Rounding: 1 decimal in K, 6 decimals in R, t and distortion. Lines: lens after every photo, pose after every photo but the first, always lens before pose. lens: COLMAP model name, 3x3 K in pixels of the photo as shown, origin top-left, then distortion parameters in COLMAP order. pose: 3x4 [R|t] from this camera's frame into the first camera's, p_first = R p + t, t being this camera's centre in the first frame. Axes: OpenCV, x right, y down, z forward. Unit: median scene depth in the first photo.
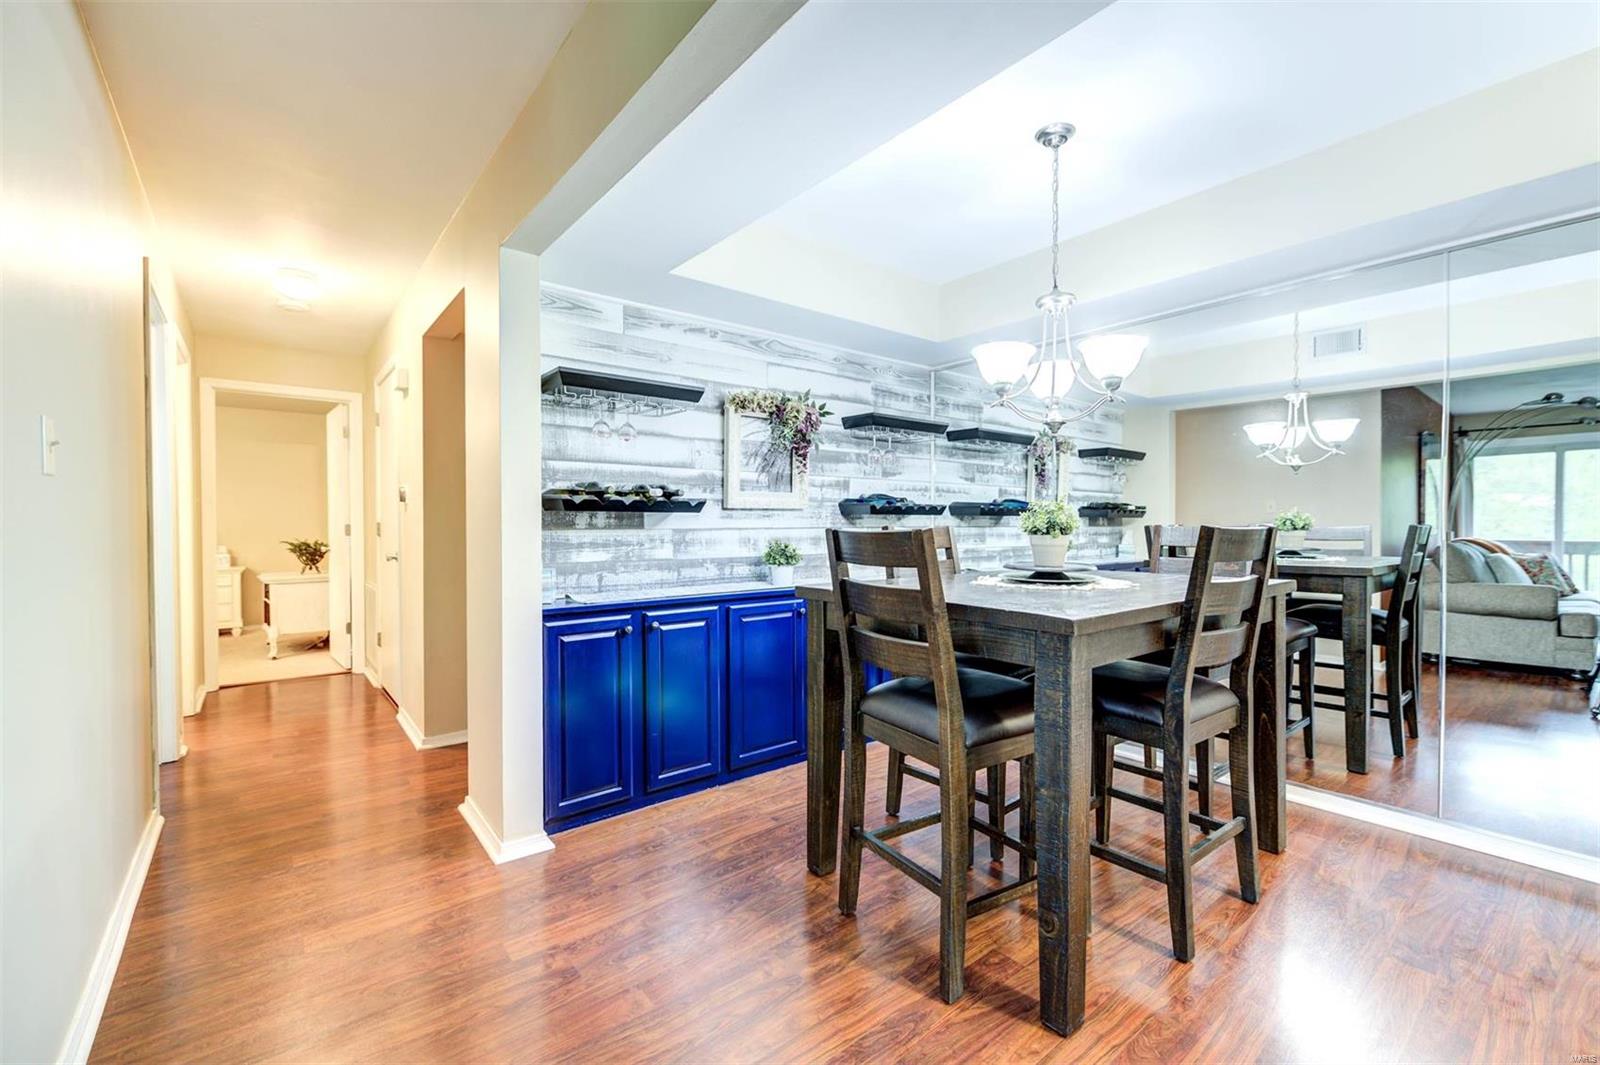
lens RADIAL K [[699.2, 0, 812.5], [0, 699.2, 527.6], [0, 0, 1]] dist [0.009529, -0.002810]
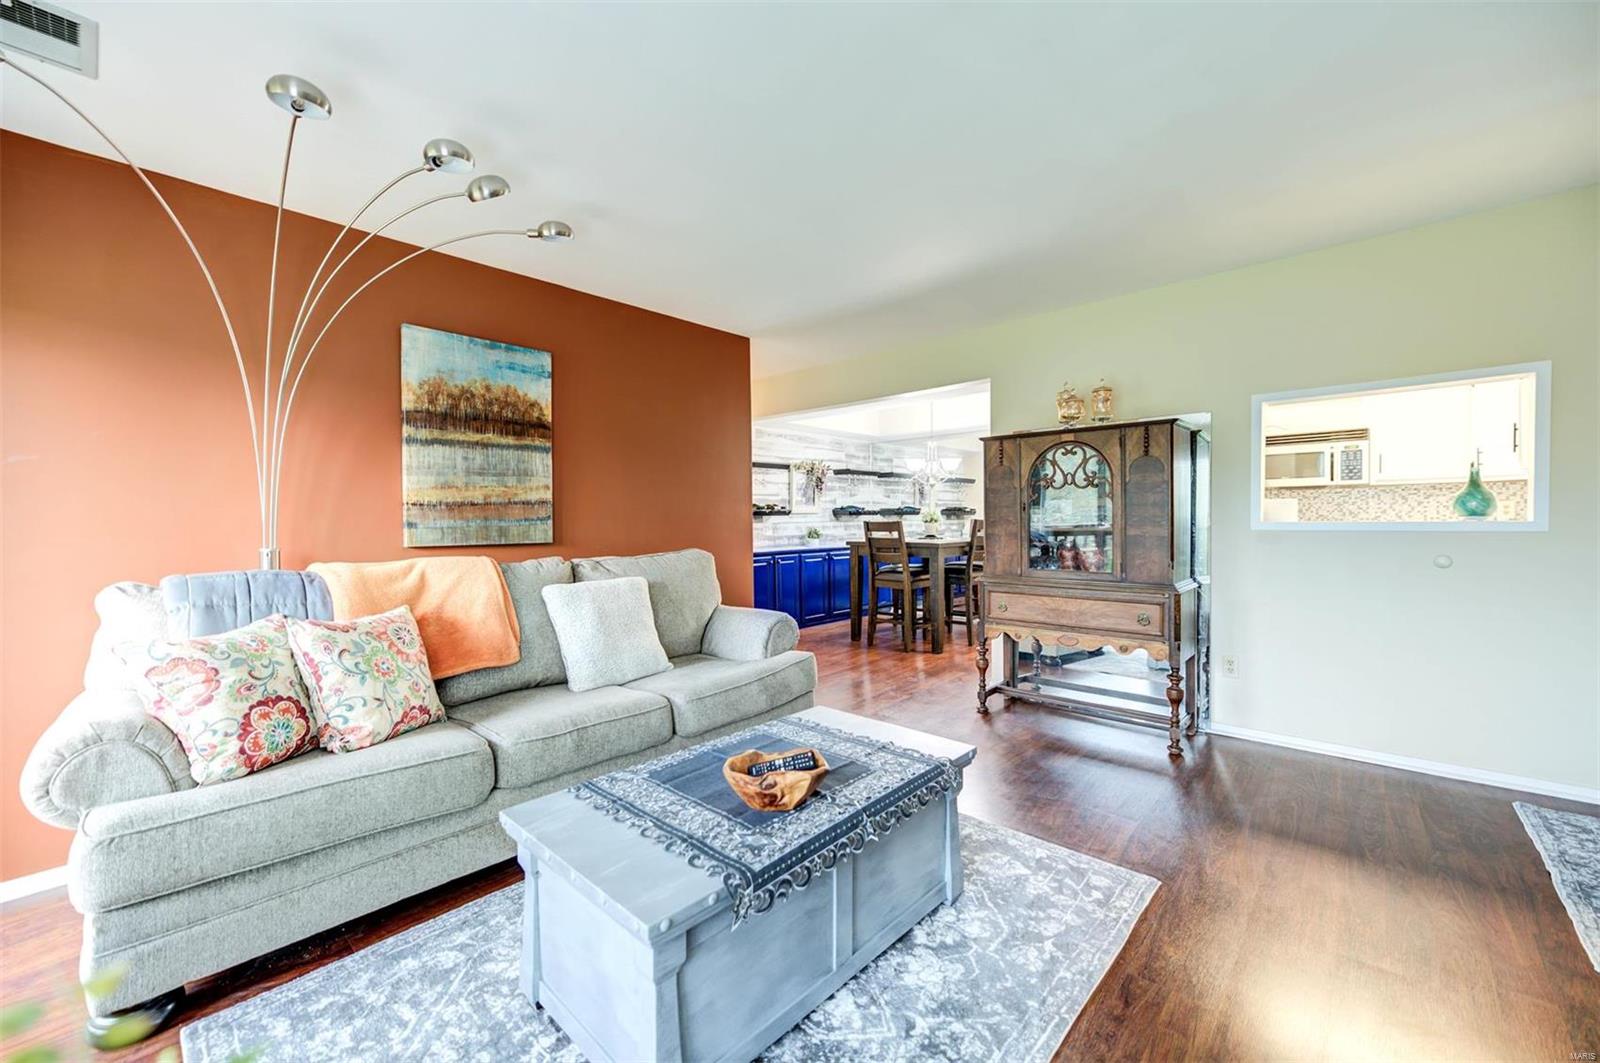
lens RADIAL K [[639.0, 0, 797.2], [0, 639.0, 523.2], [0, 0, 1]] dist [0.010506, -0.003433]
pose [[0.990049, -0.009972, 0.140368, -0.379423], [0.009827, 0.999950, 0.001729, 0.001017], [-0.140379, -0.000332, 0.990098, -1.010058]]
